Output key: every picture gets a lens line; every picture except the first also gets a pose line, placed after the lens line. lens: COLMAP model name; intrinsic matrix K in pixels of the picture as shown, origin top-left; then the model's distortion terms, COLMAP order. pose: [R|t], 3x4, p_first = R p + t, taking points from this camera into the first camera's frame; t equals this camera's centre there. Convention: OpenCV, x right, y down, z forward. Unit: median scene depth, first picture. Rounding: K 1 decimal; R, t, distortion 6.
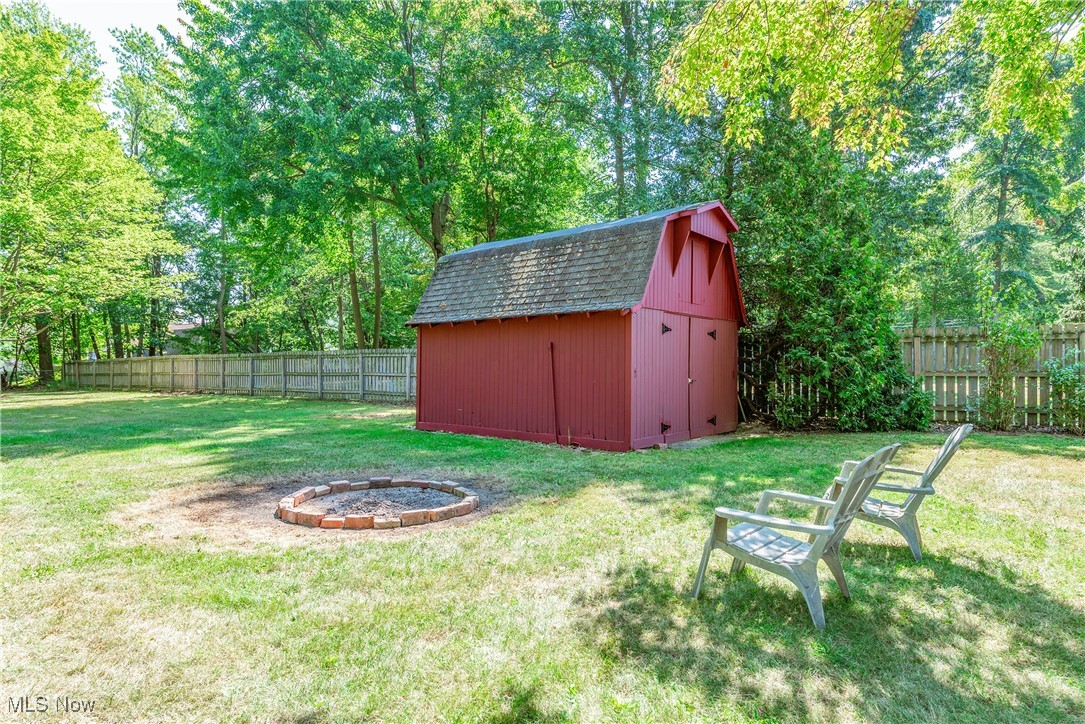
lens RADIAL K [[589.9, 0, 547.3], [0, 589.9, 365.1], [0, 0, 1]] dist [0.002973, -0.000551]
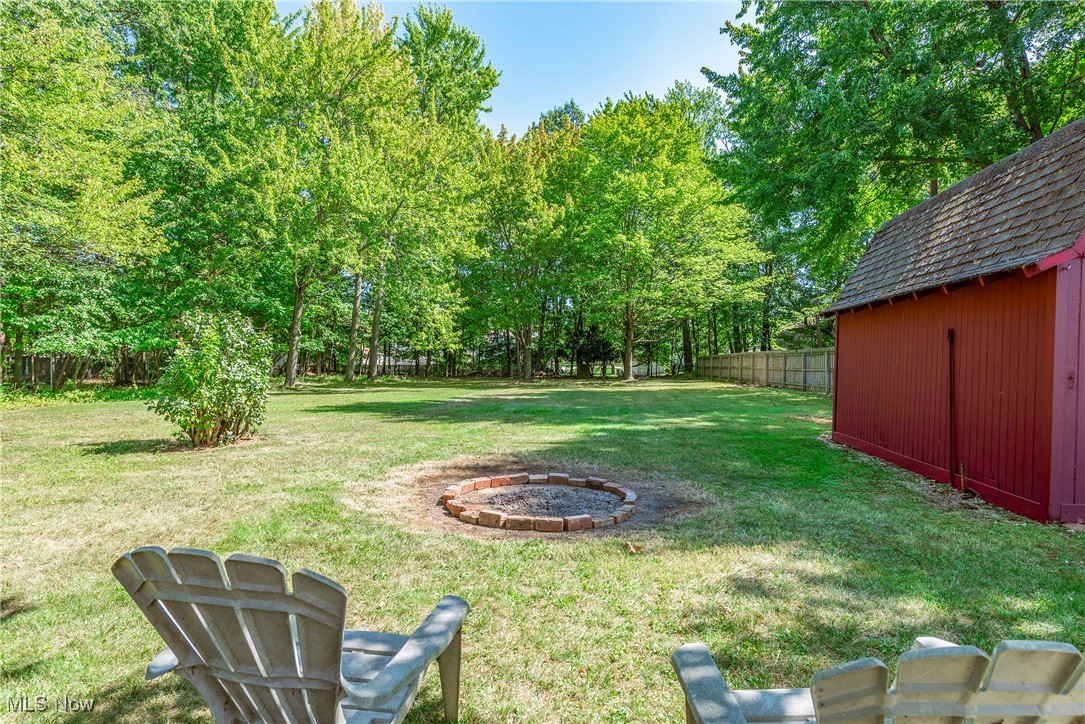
lens RADIAL K [[589.9, 0, 547.4], [0, 589.9, 361.3], [0, 0, 1]] dist [0.002973, -0.000551]
pose [[0.520792, 0.008028, -0.853646, 0.114322], [-0.007098, 0.999962, 0.005073, -0.001023], [0.853654, 0.003418, 0.520830, 0.098372]]
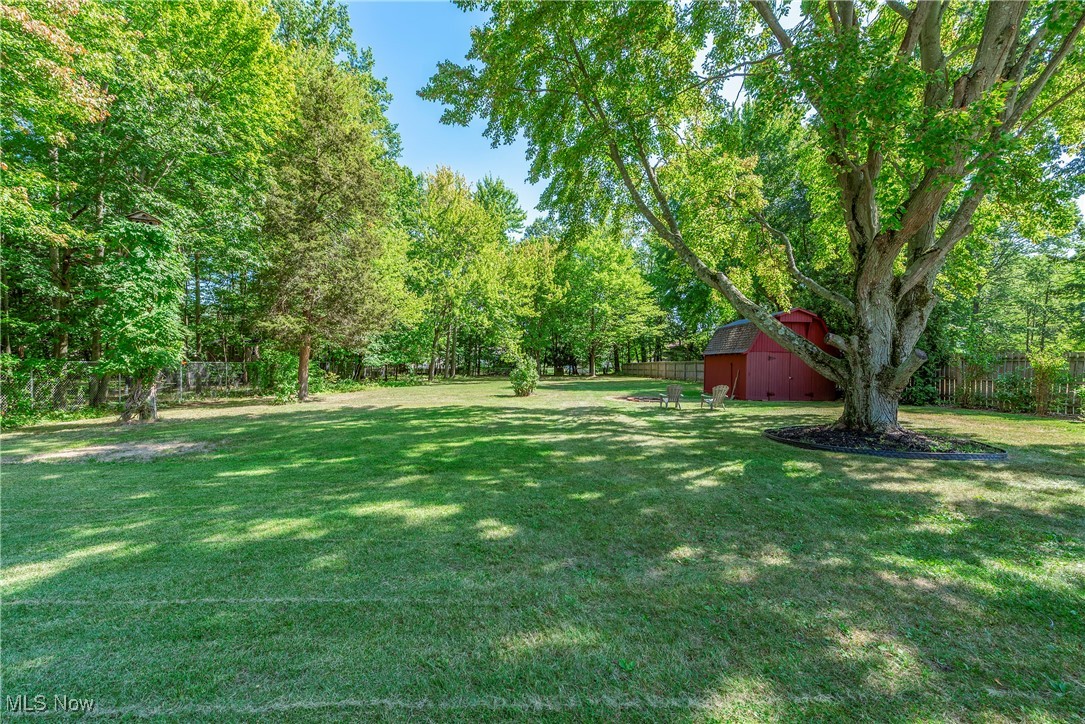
lens RADIAL K [[433.1, 0, 546.1], [0, 433.1, 363.3], [0, 0, 1]] dist [-0.008820, -0.000380]
pose [[0.630445, 0.004608, -0.776220, 0.367770], [-0.004948, 0.999986, 0.001918, -0.011911], [0.776218, 0.002631, 0.630459, -0.353688]]
